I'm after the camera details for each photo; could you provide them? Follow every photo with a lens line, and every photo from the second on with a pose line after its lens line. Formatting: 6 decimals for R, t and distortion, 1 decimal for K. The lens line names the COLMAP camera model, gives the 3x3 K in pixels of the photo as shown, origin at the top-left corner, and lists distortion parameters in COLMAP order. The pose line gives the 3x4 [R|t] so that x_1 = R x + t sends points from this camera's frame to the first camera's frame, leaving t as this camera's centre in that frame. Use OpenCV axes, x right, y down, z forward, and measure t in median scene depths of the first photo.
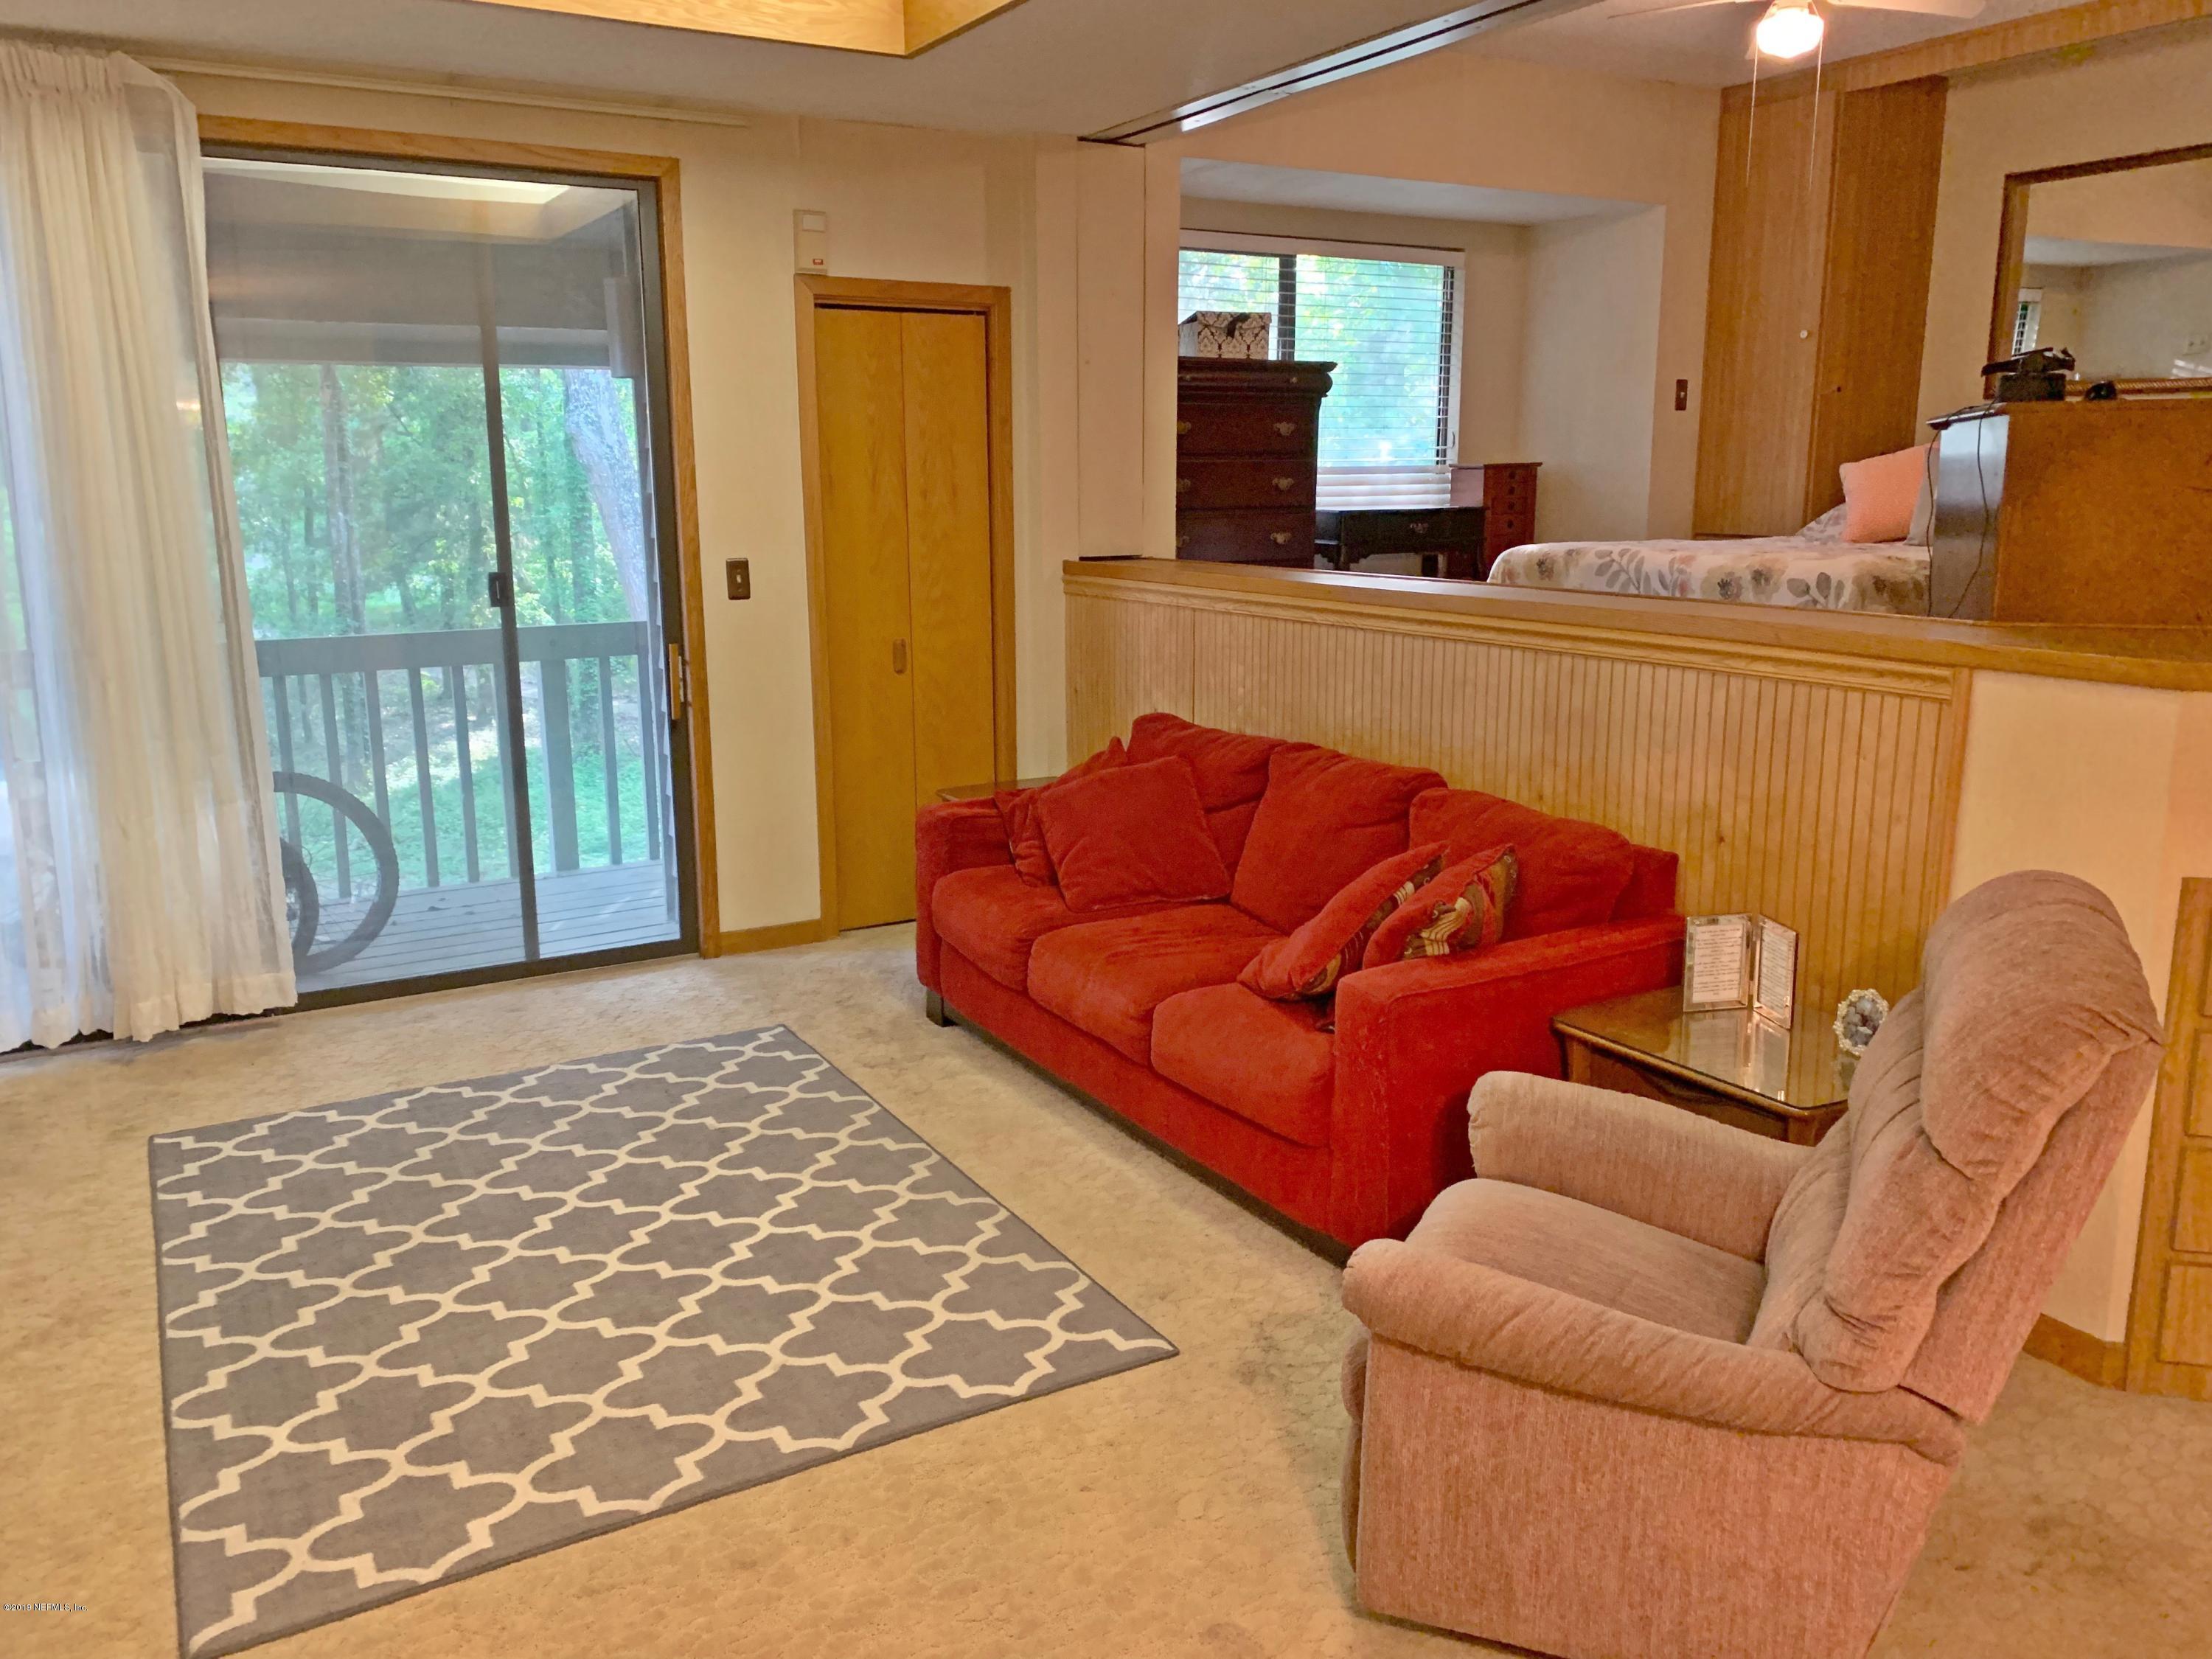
lens RADIAL K [[1677.5, 0, 1103.0], [0, 1677.5, 808.1], [0, 0, 1]] dist [0.032303, -0.039136]
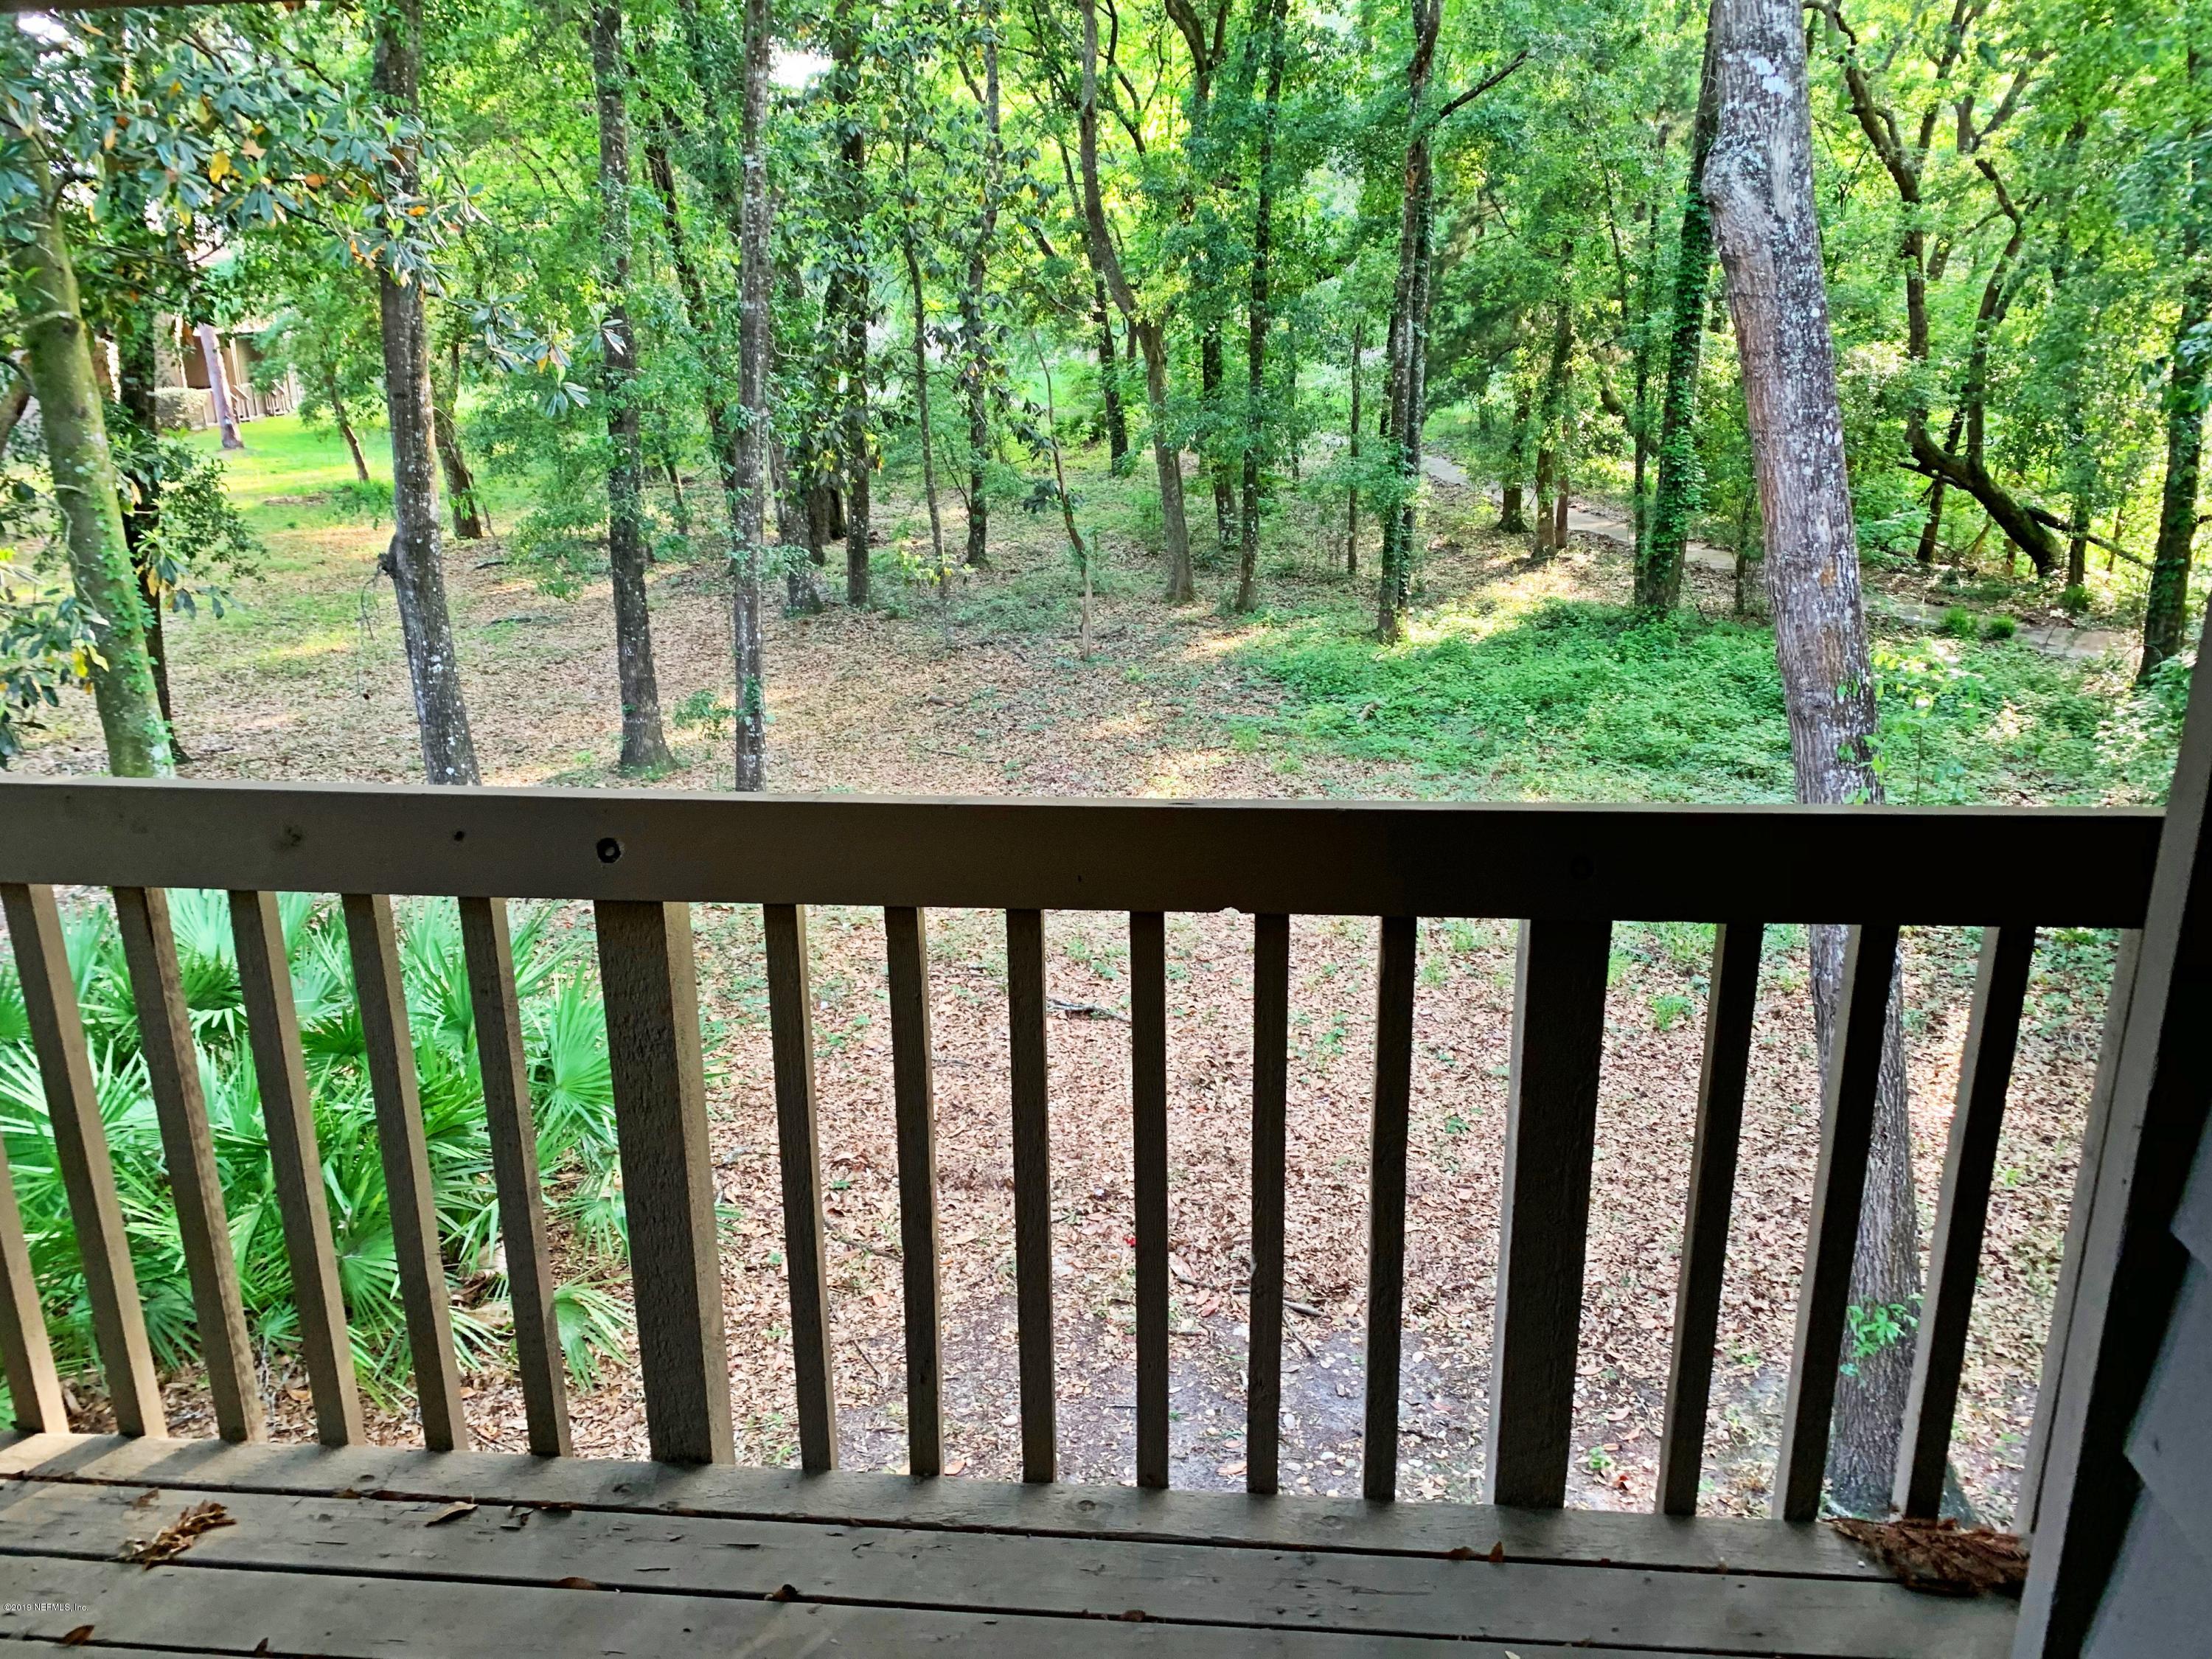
lens RADIAL K [[1677.5, 0, 1103.0], [0, 1677.5, 808.1], [0, 0, 1]] dist [0.032303, -0.039136]
pose [[0.816486, 0.170482, -0.551622, -0.055067], [-0.107168, 0.983559, 0.145350, -0.033625], [0.567333, -0.059560, 0.821332, 0.167168]]
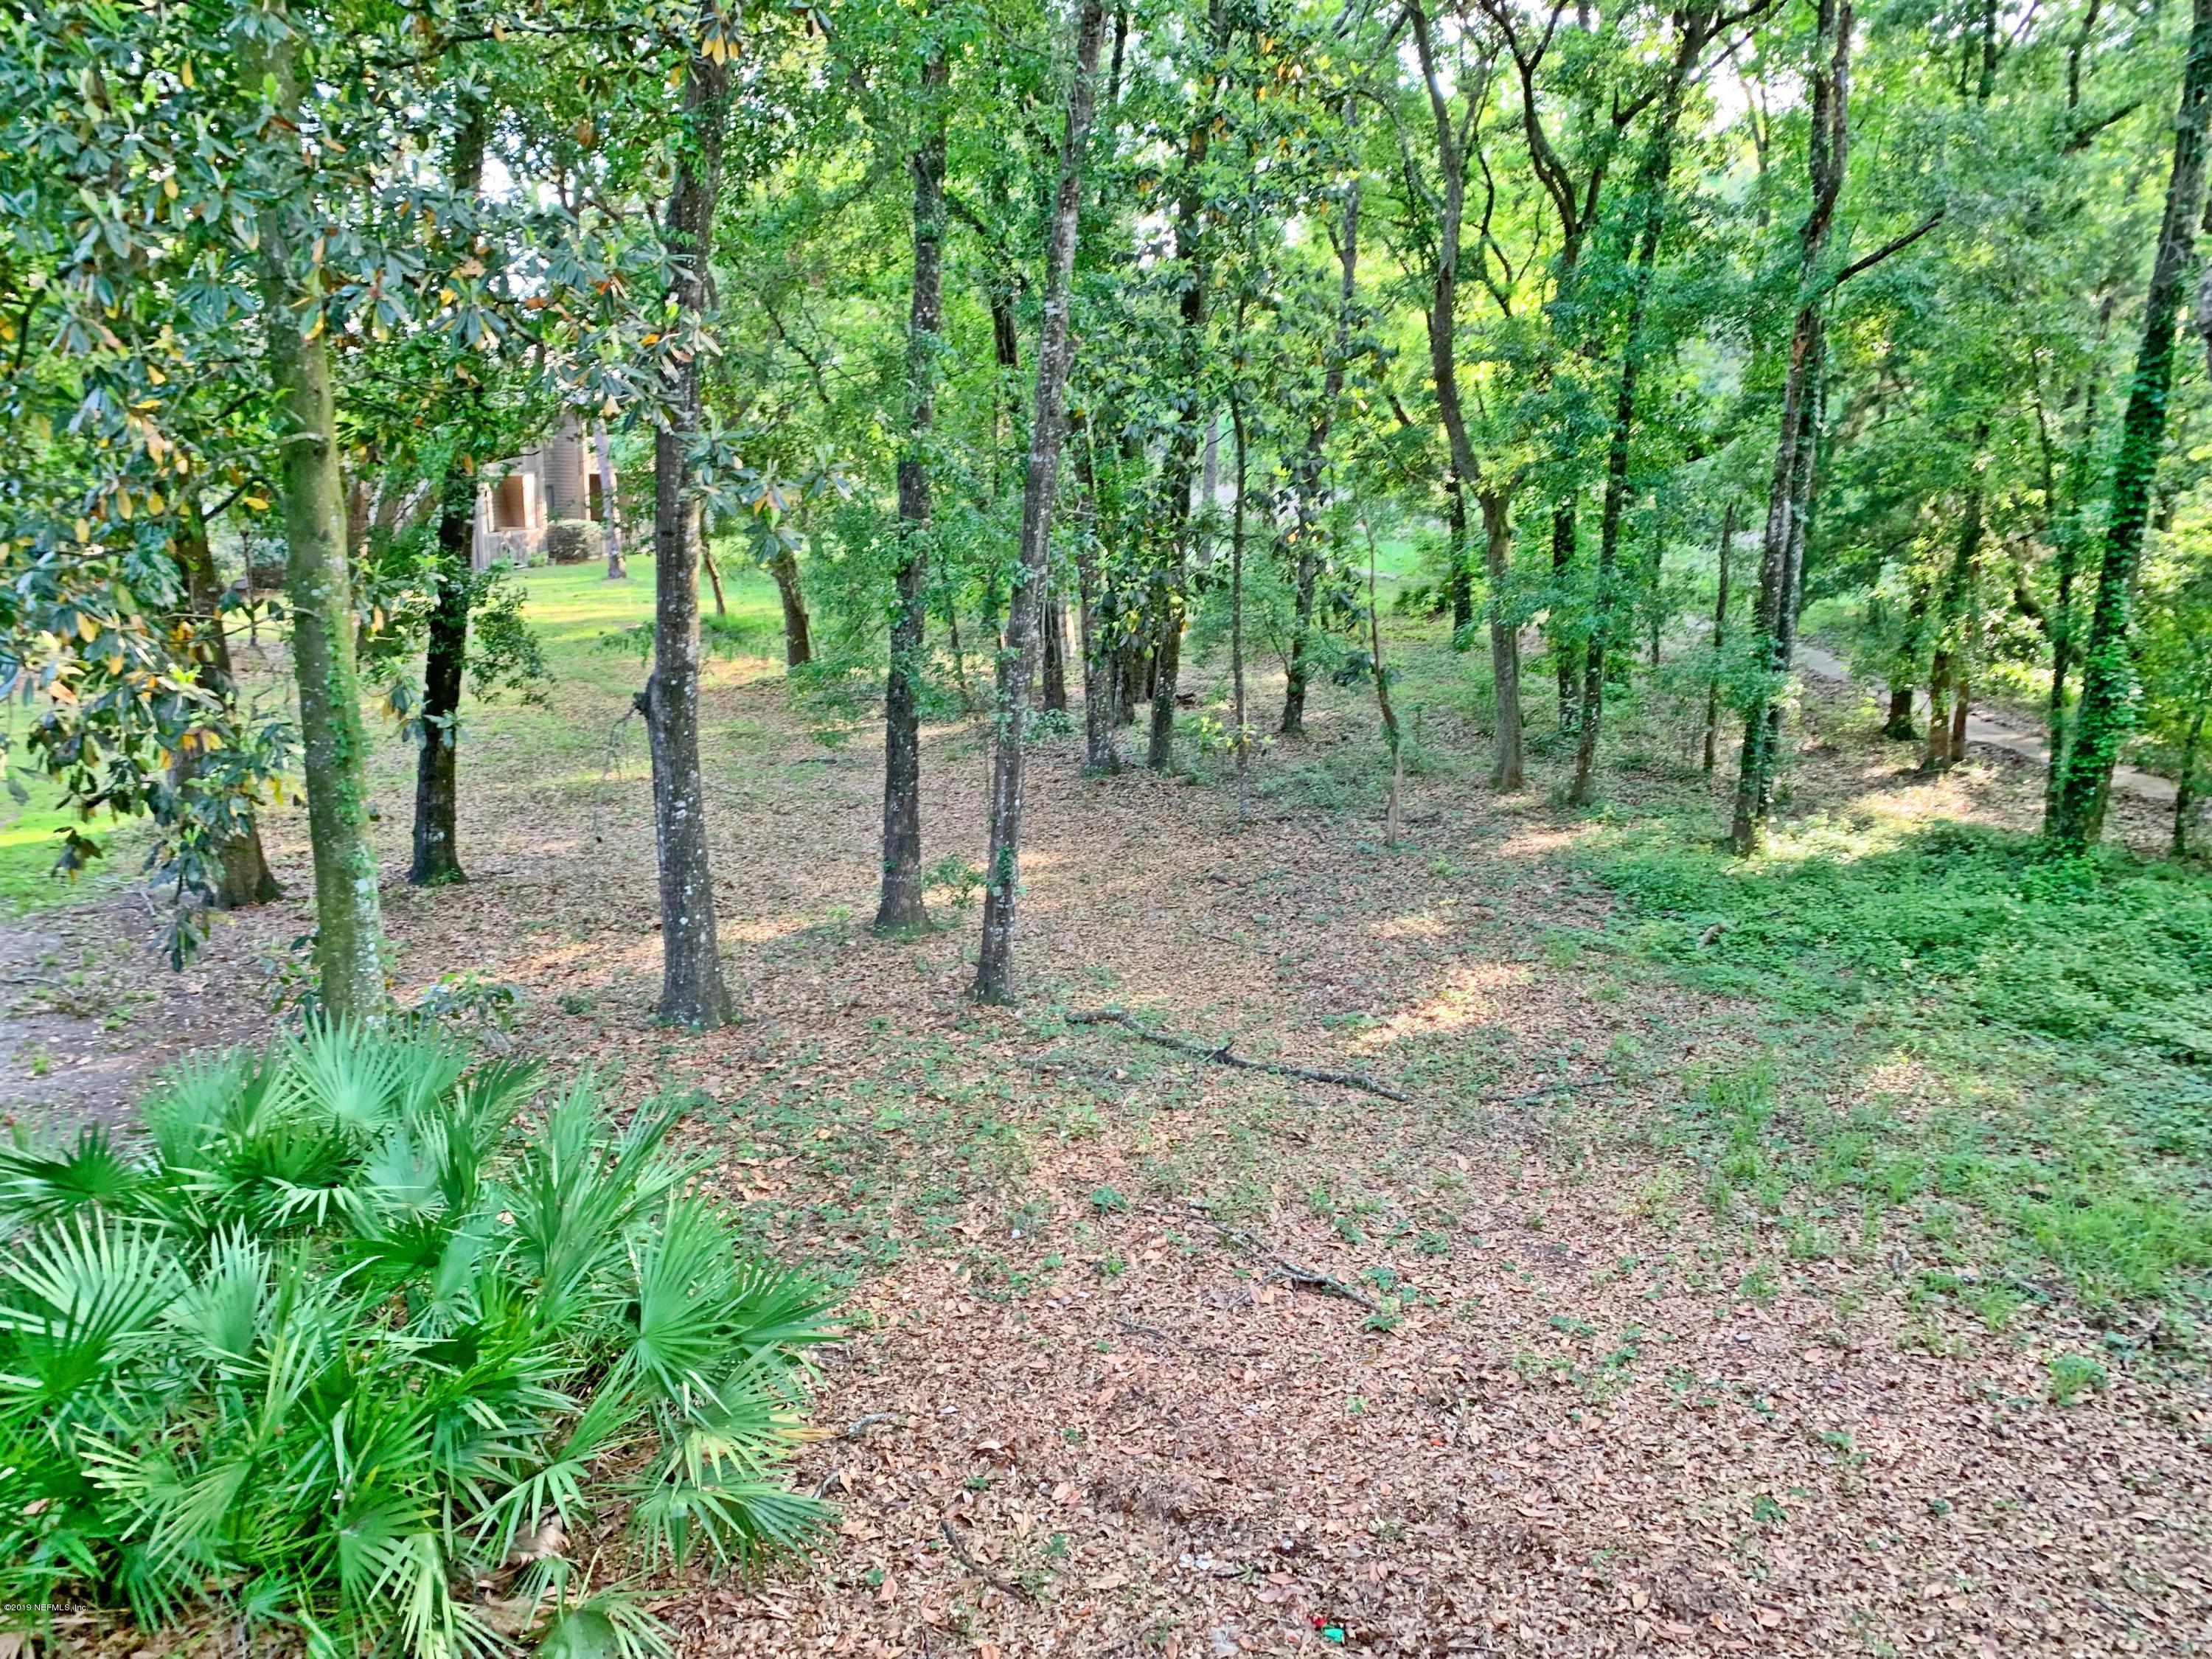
lens RADIAL K [[1677.5, 0, 1103.0], [0, 1677.5, 808.1], [0, 0, 1]] dist [0.032303, -0.039136]
pose [[0.674476, 0.177444, -0.716656, -0.074772], [-0.171238, 0.981817, 0.081937, -0.041593], [0.718164, 0.067454, 0.692597, 0.220771]]
